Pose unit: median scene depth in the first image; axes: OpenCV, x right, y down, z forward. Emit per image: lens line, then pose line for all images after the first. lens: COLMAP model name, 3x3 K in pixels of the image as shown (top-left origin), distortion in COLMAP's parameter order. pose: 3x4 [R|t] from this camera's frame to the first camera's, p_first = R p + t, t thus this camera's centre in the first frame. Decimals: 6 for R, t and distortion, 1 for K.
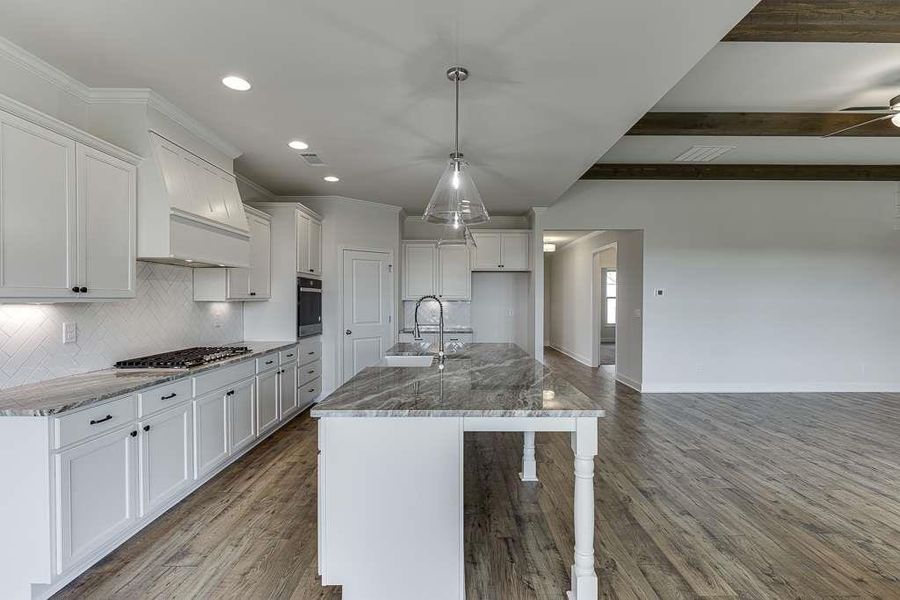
lens RADIAL K [[416.7, 0, 456.0], [0, 416.7, 303.9], [0, 0, 1]] dist [-0.005543, -0.000191]
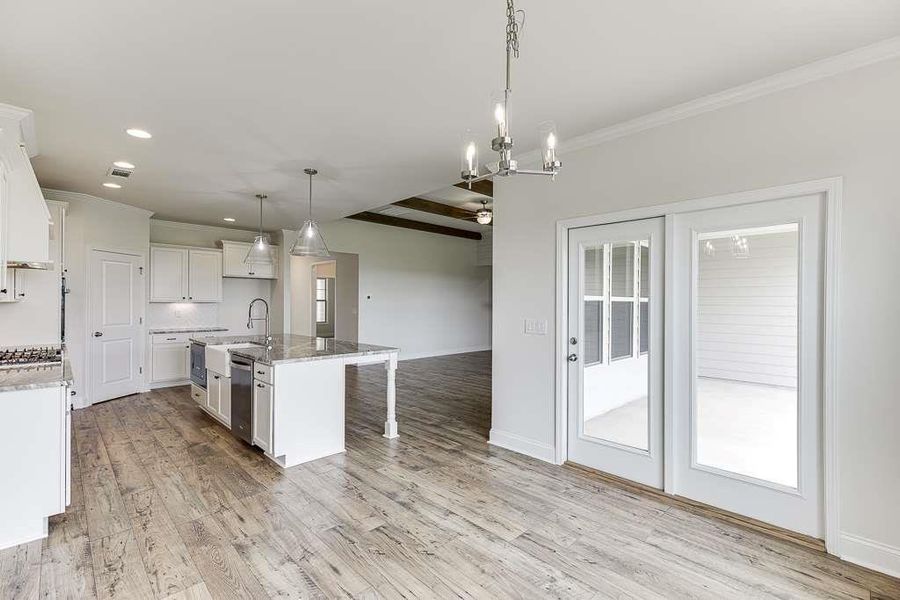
lens RADIAL K [[401.5, 0, 457.7], [0, 401.5, 304.0], [0, 0, 1]] dist [0.005727, 0.000244]
pose [[0.709861, 0.000085, 0.704342, -0.571920], [0.004069, 0.999983, -0.004221, 0.007291], [-0.704330, 0.005862, 0.709848, -0.475870]]
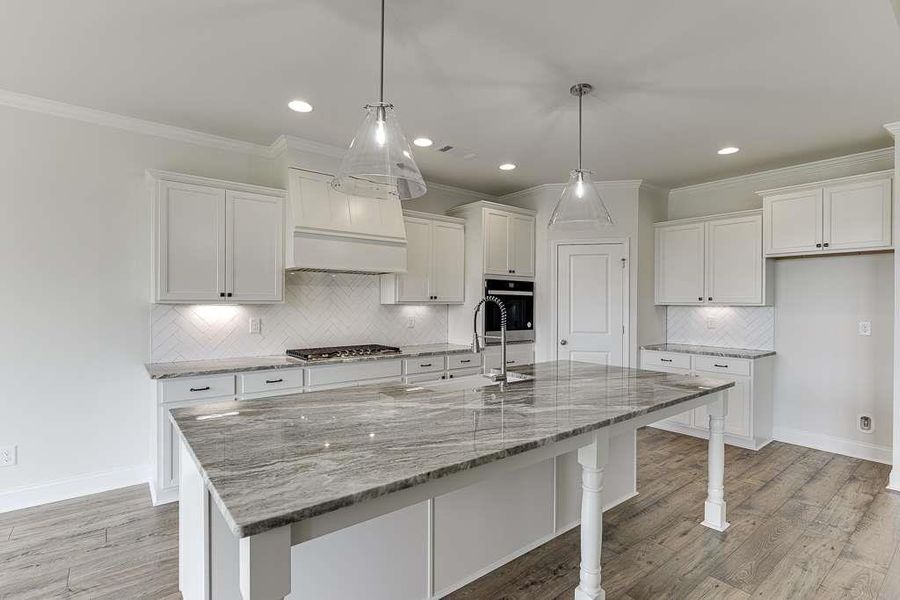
lens RADIAL K [[433.5, 0, 455.5], [0, 433.5, 304.1], [0, 0, 1]] dist [-0.004543, -0.001008]
pose [[0.624674, 0.003112, -0.780879, 0.510859], [-0.012116, 0.999910, -0.005707, -0.002795], [0.780791, 0.013026, 0.624656, 0.493639]]
